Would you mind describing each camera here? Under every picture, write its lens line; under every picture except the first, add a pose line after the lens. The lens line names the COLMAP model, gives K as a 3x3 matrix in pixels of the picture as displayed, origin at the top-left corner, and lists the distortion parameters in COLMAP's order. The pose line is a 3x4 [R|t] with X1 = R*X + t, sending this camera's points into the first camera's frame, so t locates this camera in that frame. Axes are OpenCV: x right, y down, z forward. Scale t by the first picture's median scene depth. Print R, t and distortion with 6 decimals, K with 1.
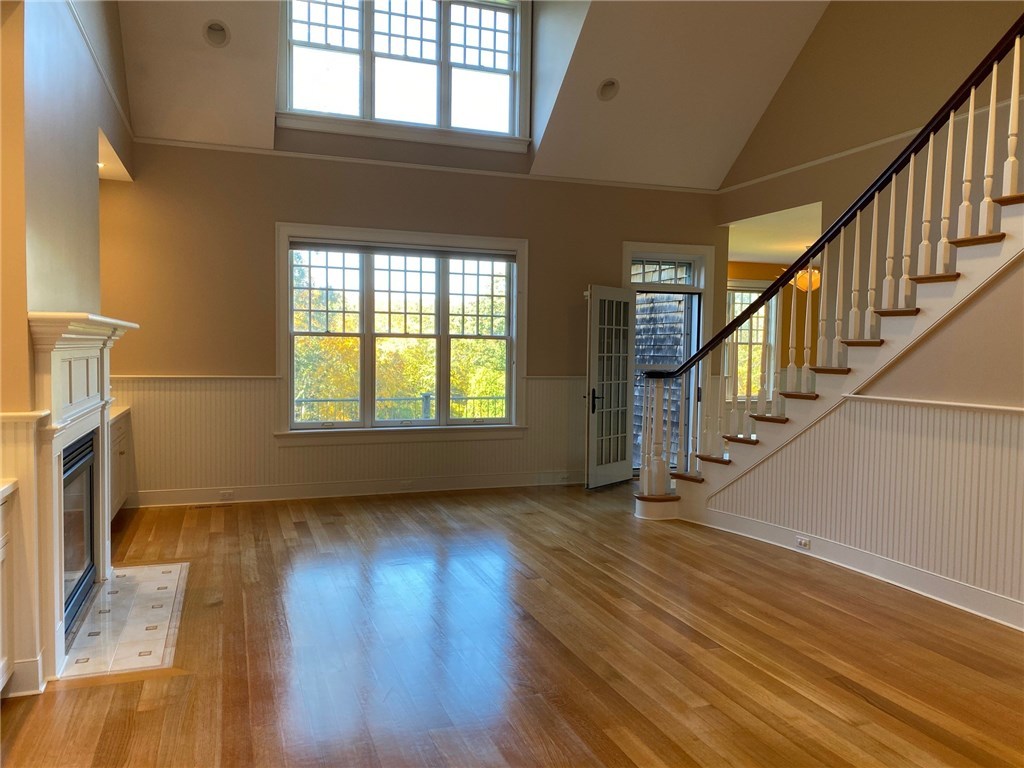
lens RADIAL K [[777.9, 0, 508.0], [0, 777.9, 381.9], [0, 0, 1]] dist [0.047894, -0.054874]
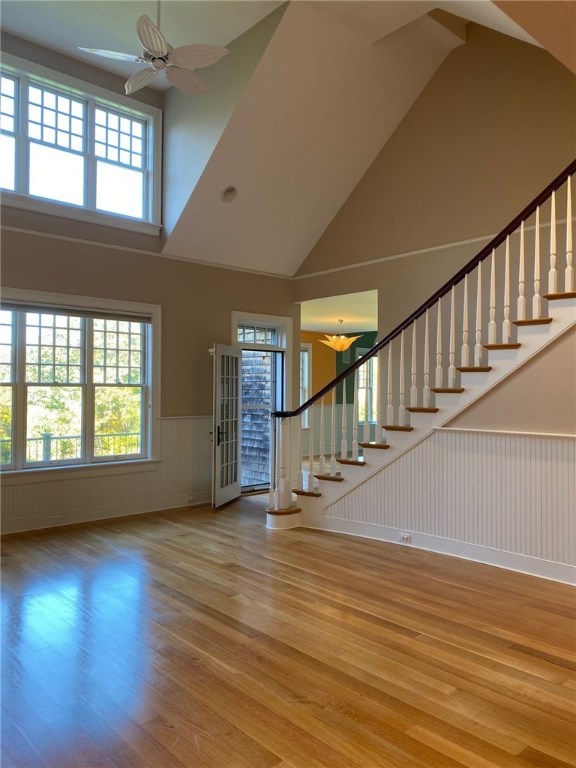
lens RADIAL K [[583.4, 0, 287.7], [0, 583.4, 373.2], [0, 0, 1]] dist [0.047894, -0.054874]
pose [[0.925399, 0.001608, 0.378991, -0.162006], [0.024597, 0.997628, -0.064291, -0.014994], [-0.378195, 0.068817, 0.923165, 0.098321]]
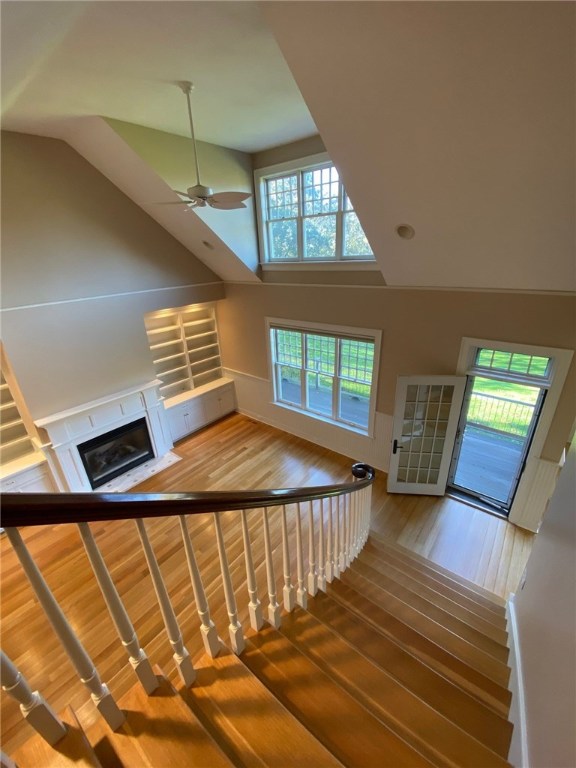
lens RADIAL K [[310.8, 0, 289.5], [0, 310.8, 381.5], [0, 0, 1]] dist [0.018030, -0.019788]
pose [[0.511575, 0.298280, -0.805804, 0.525396], [0.011150, 0.935428, 0.353342, -0.360173], [0.859167, -0.189746, 0.475215, 0.643744]]
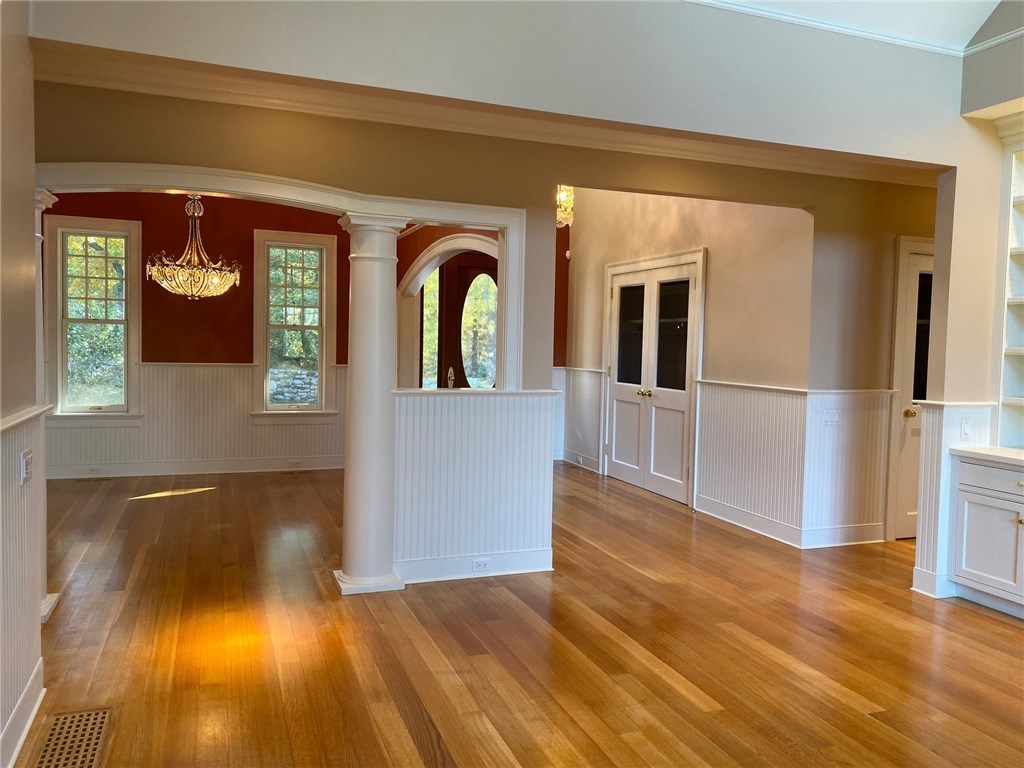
lens RADIAL K [[777.9, 0, 508.0], [0, 777.9, 381.9], [0, 0, 1]] dist [0.047894, -0.054874]
pose [[-0.999273, -0.034543, -0.016153, 0.196273], [-0.035914, 0.994907, 0.094187, -0.037250], [0.012817, 0.094699, -0.995423, 0.882484]]
